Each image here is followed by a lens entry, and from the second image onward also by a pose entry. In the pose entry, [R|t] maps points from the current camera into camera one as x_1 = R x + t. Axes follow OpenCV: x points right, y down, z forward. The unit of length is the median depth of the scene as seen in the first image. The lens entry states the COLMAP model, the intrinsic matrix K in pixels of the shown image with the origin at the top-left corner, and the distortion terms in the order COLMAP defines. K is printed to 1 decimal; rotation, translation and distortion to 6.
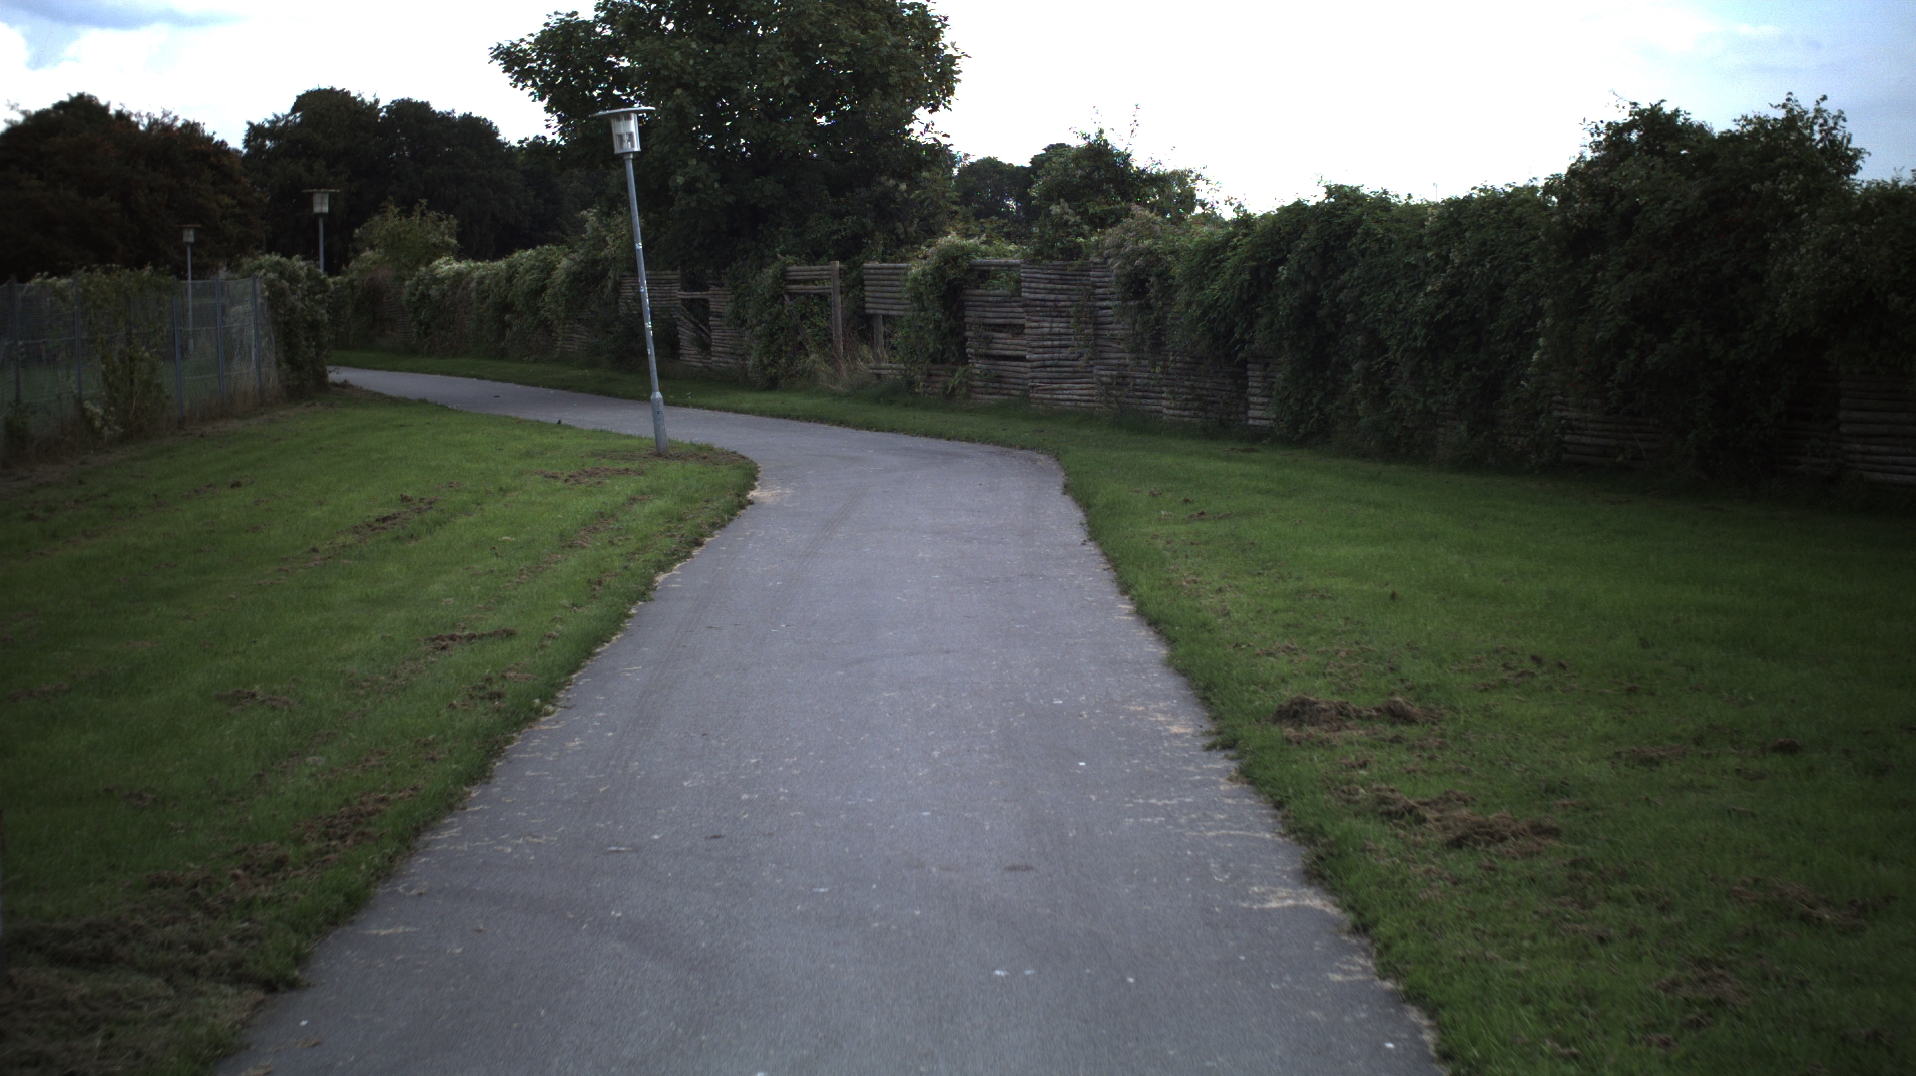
lens RADIAL K [[3569.6, 0, 957.3], [0, 3569.6, 537.6], [0, 0, 1]] dist [-0.248420, 0.000000]
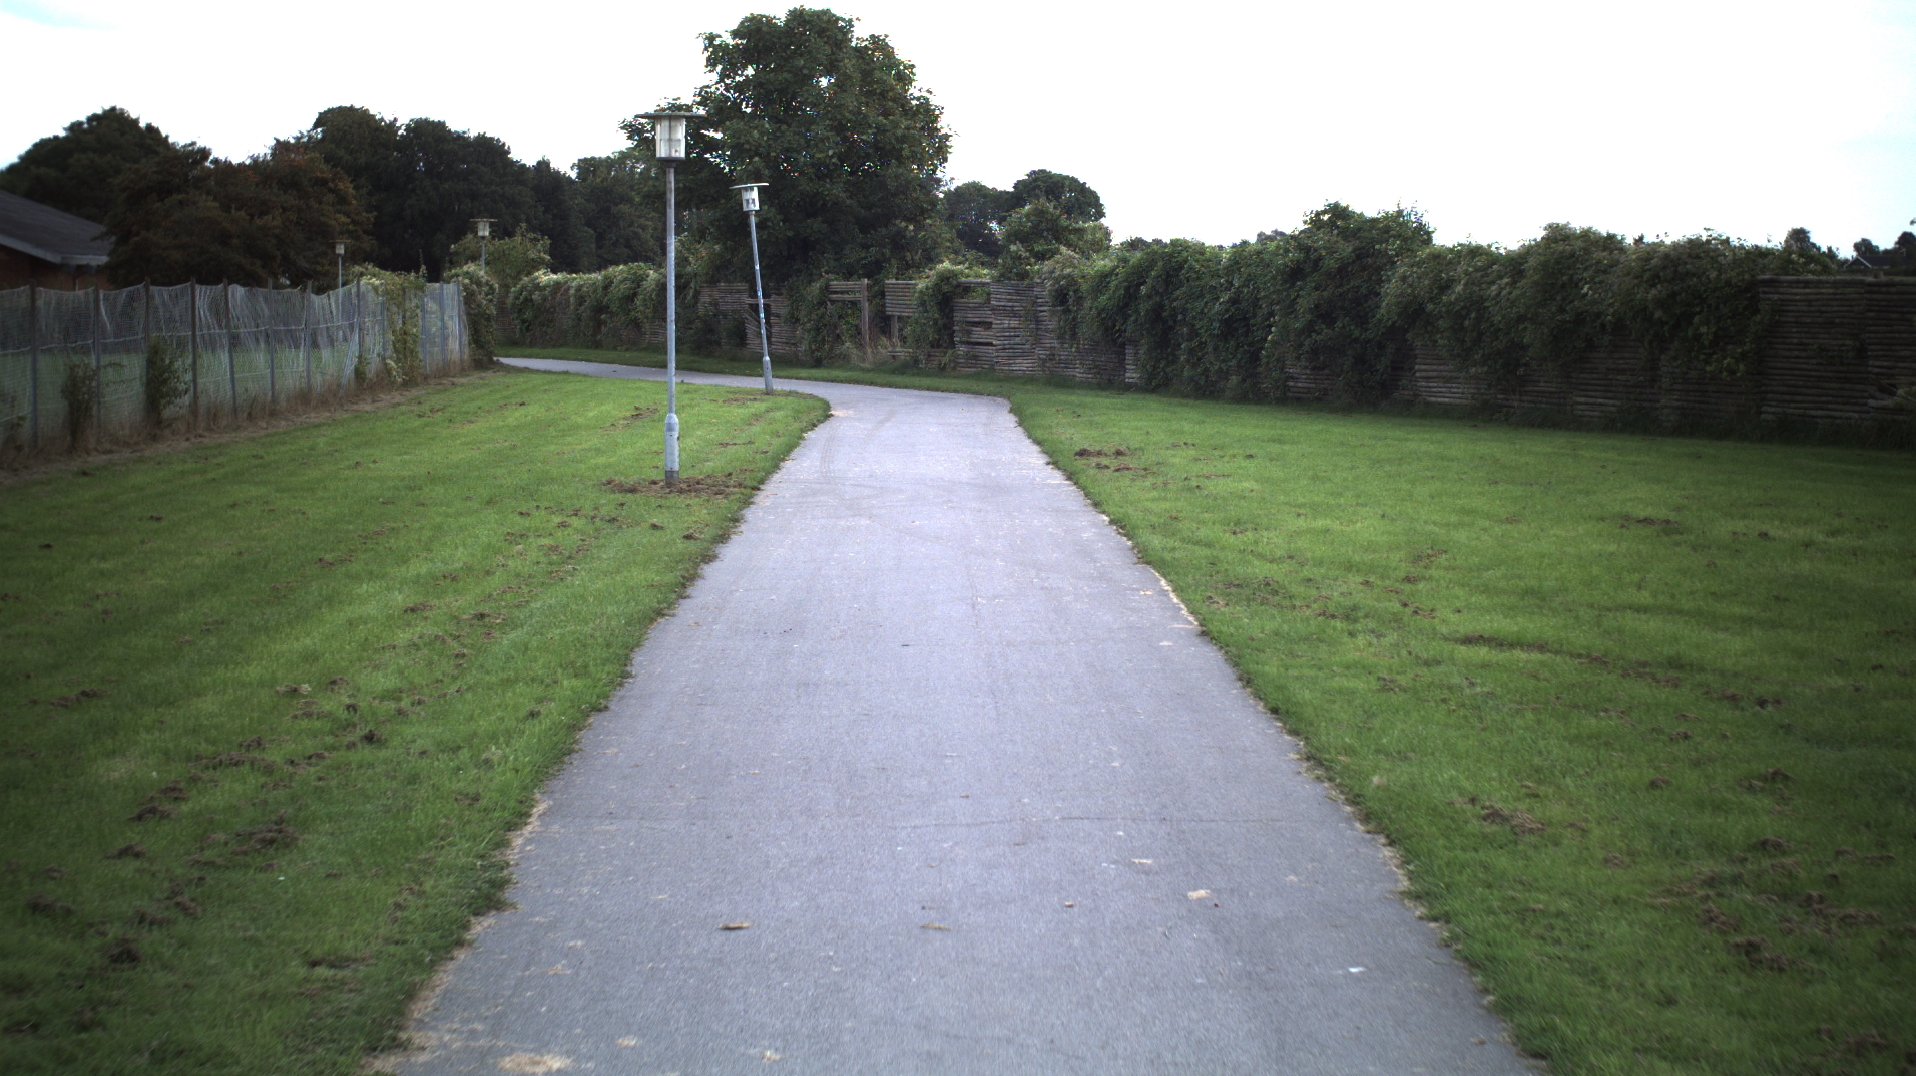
lens RADIAL K [[3569.6, 0, 950.3], [0, 3569.6, 543.0], [0, 0, 1]] dist [-0.248420, 0.000000]
pose [[0.999843, 0.017287, 0.004011, -0.003666], [-0.017271, 0.999843, -0.003954, 0.040287], [-0.004078, 0.003884, 0.999984, -0.516236]]
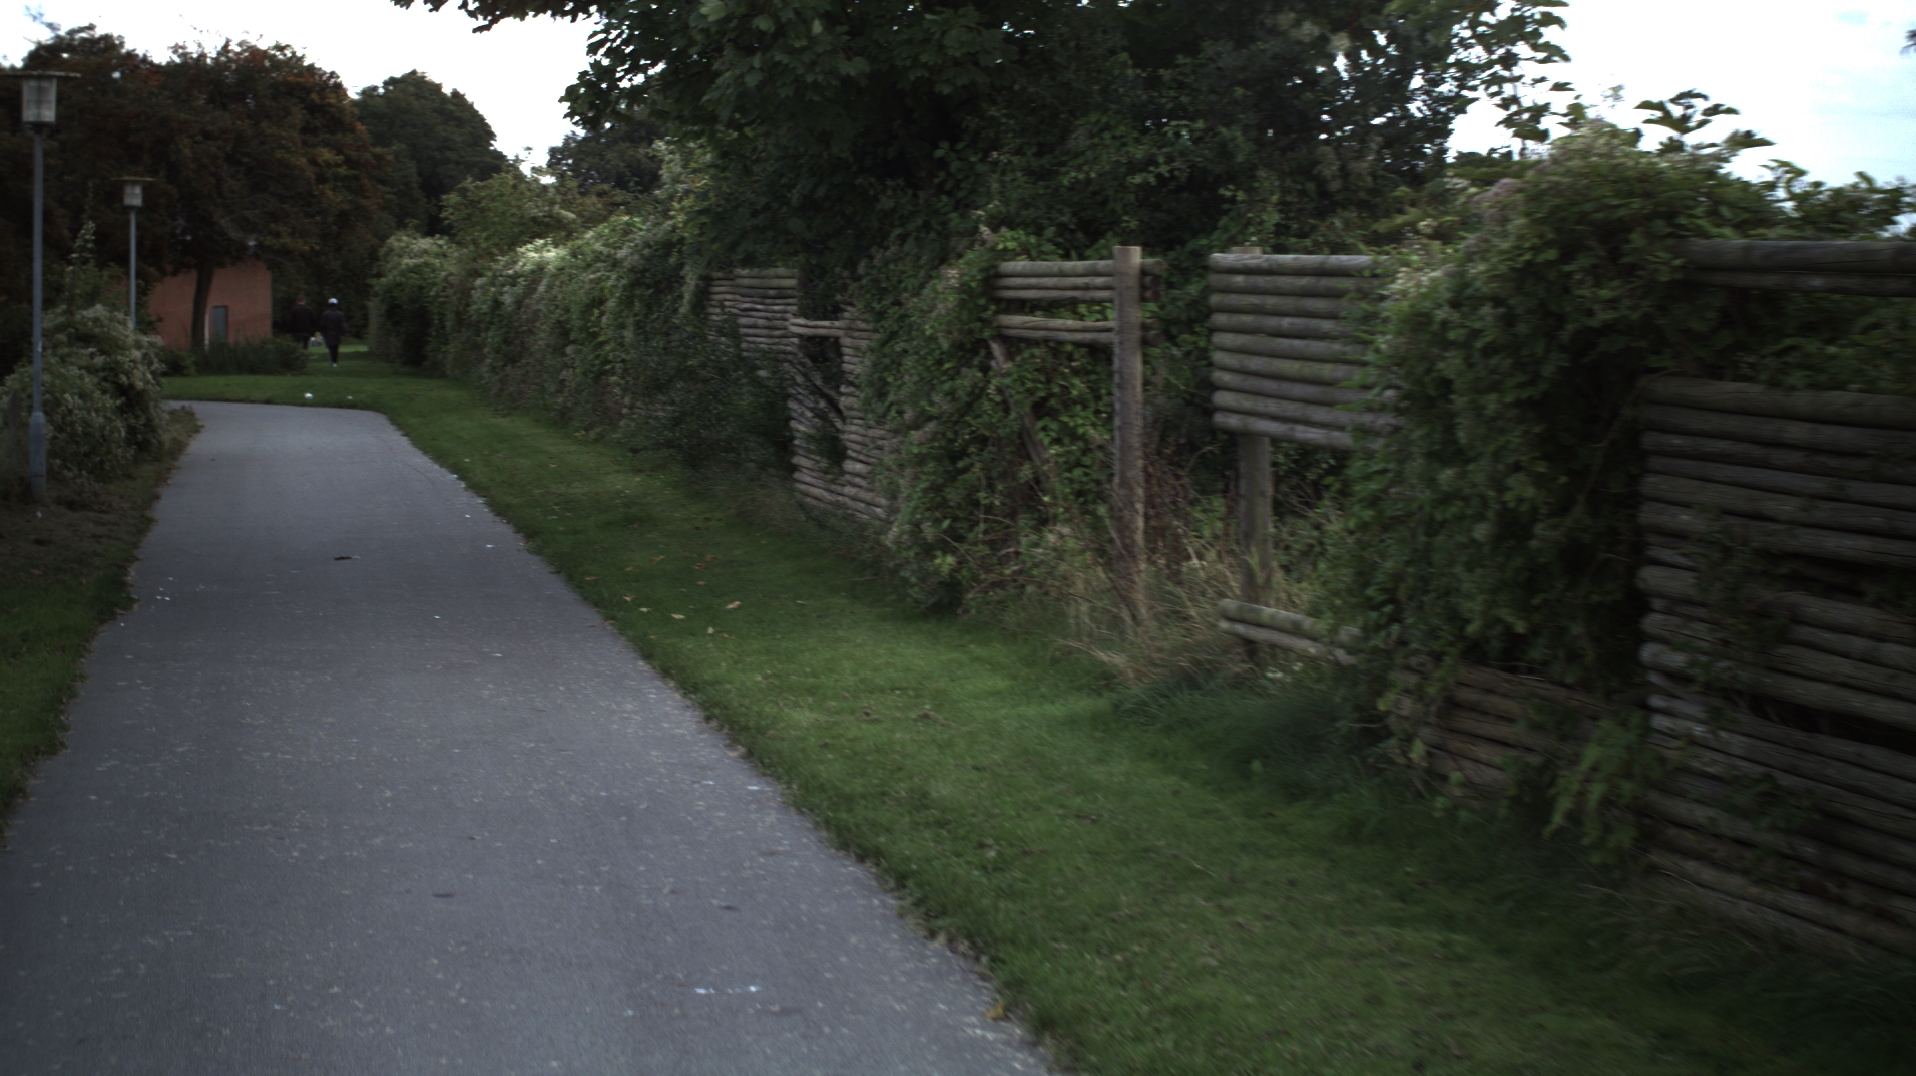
lens RADIAL K [[3569.6, 0, 957.1], [0, 3569.6, 537.8], [0, 0, 1]] dist [-0.248420, 0.000000]
pose [[0.993635, 0.032841, -0.107755, -0.016227], [-0.033130, 0.999451, -0.000892, -0.057629], [0.107666, 0.004457, 0.994177, 0.774502]]
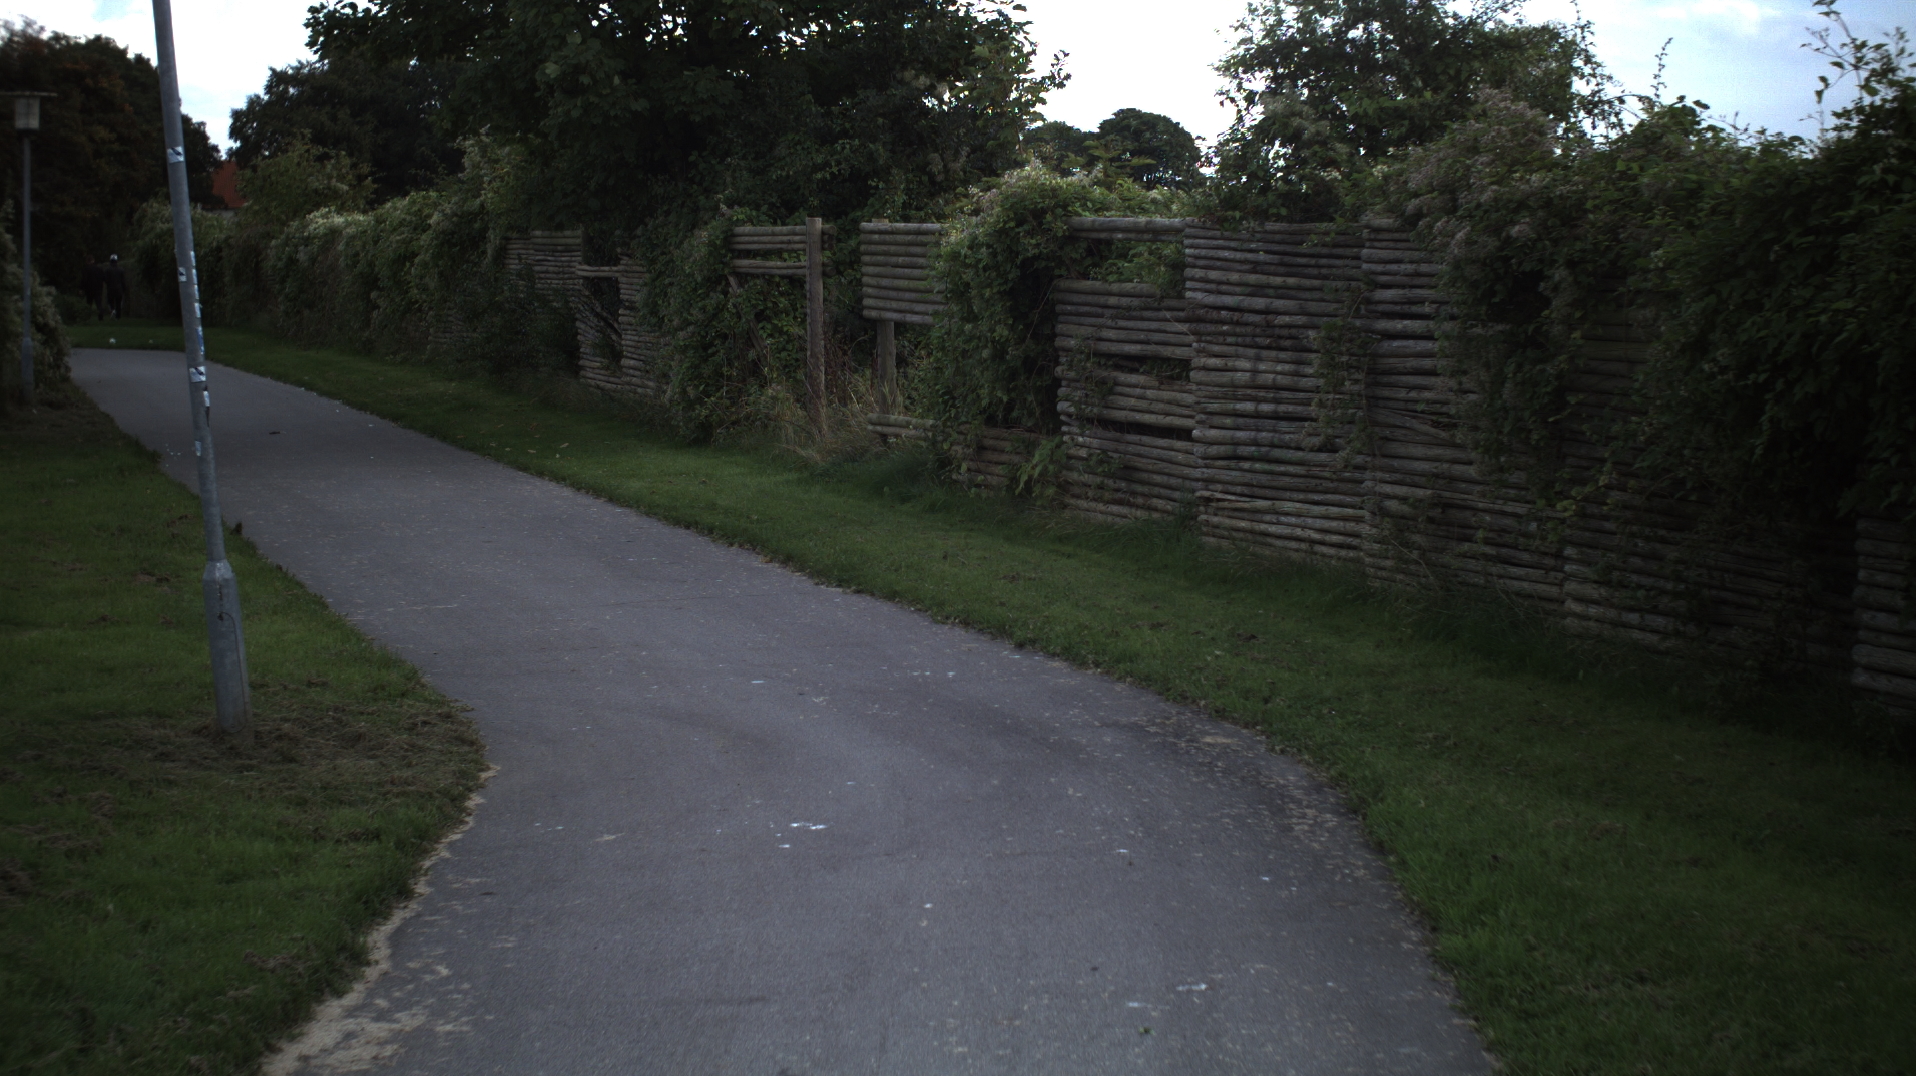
lens RADIAL K [[3569.6, 0, 960.6], [0, 3569.6, 534.8], [0, 0, 1]] dist [-0.248420, 0.000000]
pose [[0.999669, 0.021172, -0.014585, -0.003186], [-0.021056, 0.999746, 0.008033, -0.038475], [0.014751, -0.007723, 0.999861, 0.516191]]
